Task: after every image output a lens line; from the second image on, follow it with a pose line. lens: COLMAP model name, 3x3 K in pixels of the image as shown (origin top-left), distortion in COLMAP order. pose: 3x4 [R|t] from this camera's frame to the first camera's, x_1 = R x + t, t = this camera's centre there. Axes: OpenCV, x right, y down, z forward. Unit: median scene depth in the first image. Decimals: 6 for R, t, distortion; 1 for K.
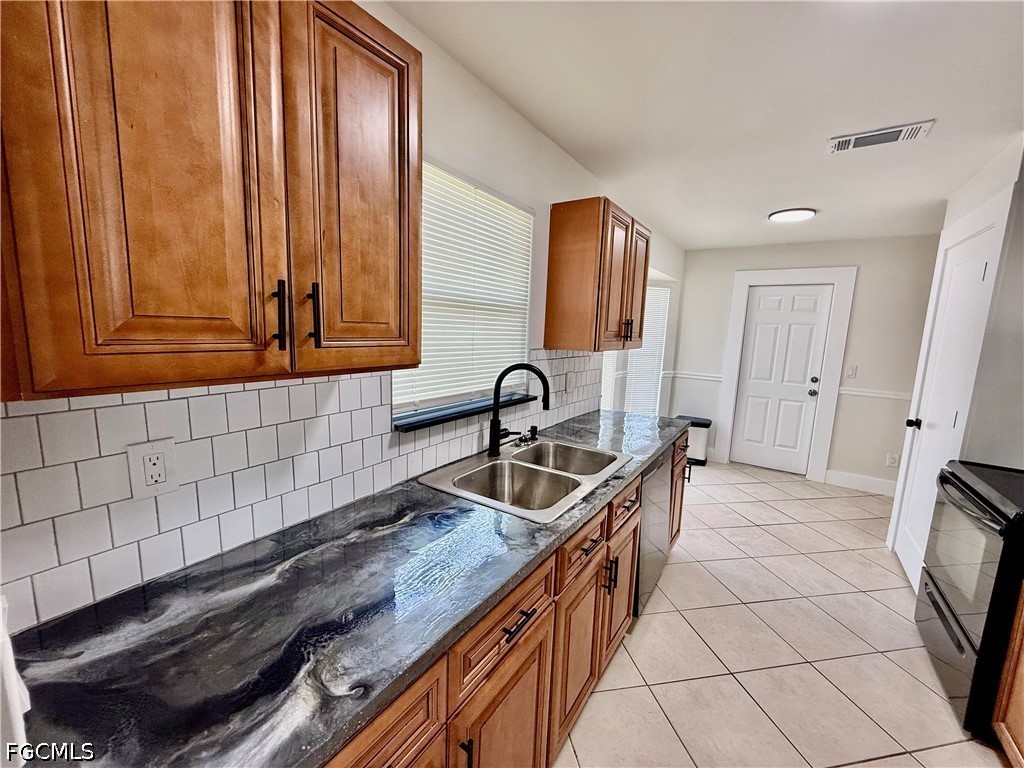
lens RADIAL K [[407.8, 0, 510.1], [0, 407.8, 385.0], [0, 0, 1]] dist [-0.001536, 0.000775]
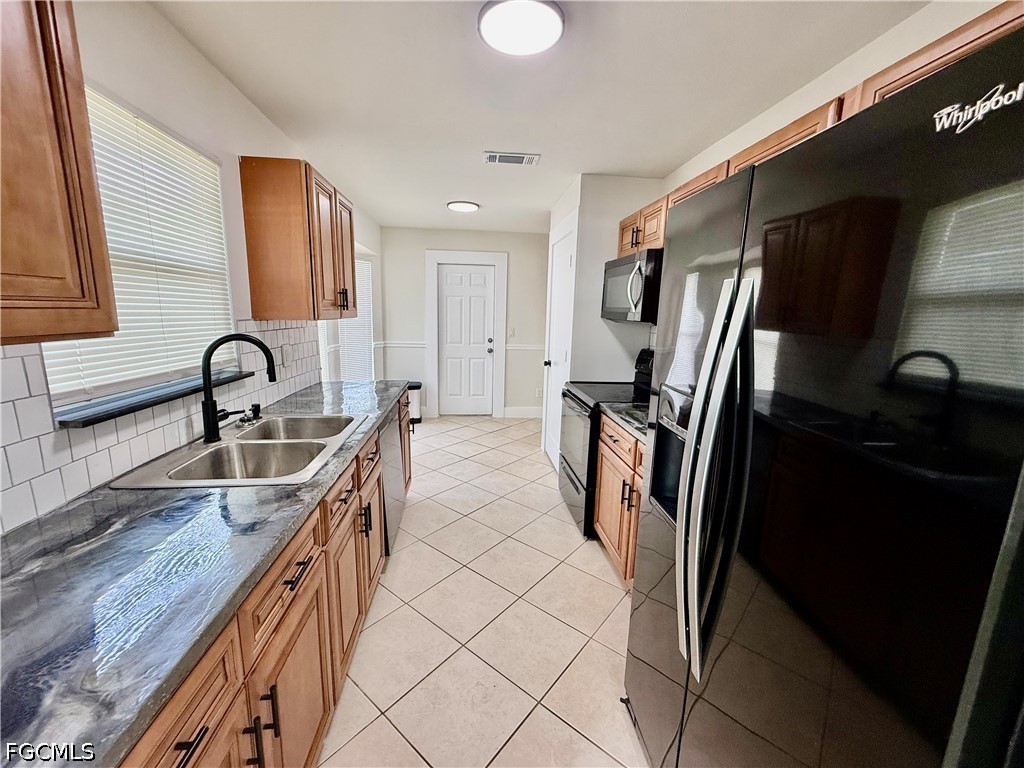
lens RADIAL K [[407.8, 0, 507.8], [0, 407.8, 385.6], [0, 0, 1]] dist [-0.001536, 0.000775]
pose [[0.768195, -0.131855, 0.626491, -0.075953], [0.094675, 0.991199, 0.092524, 0.028966], [-0.633177, -0.011764, 0.773917, -0.071939]]
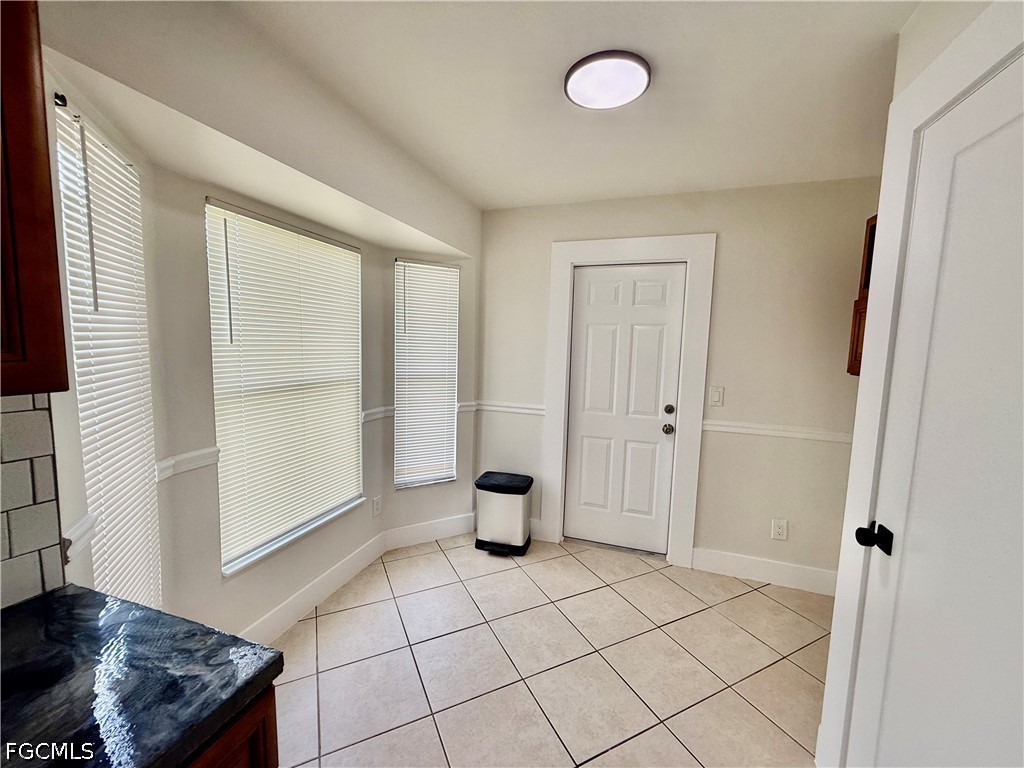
lens RADIAL K [[407.8, 0, 512.2], [0, 407.8, 386.4], [0, 0, 1]] dist [-0.001536, 0.000775]
pose [[0.961828, -0.042178, 0.270386, 0.667292], [0.049423, 0.998577, -0.020042, -0.097732], [-0.269156, 0.032640, 0.962543, 0.885828]]
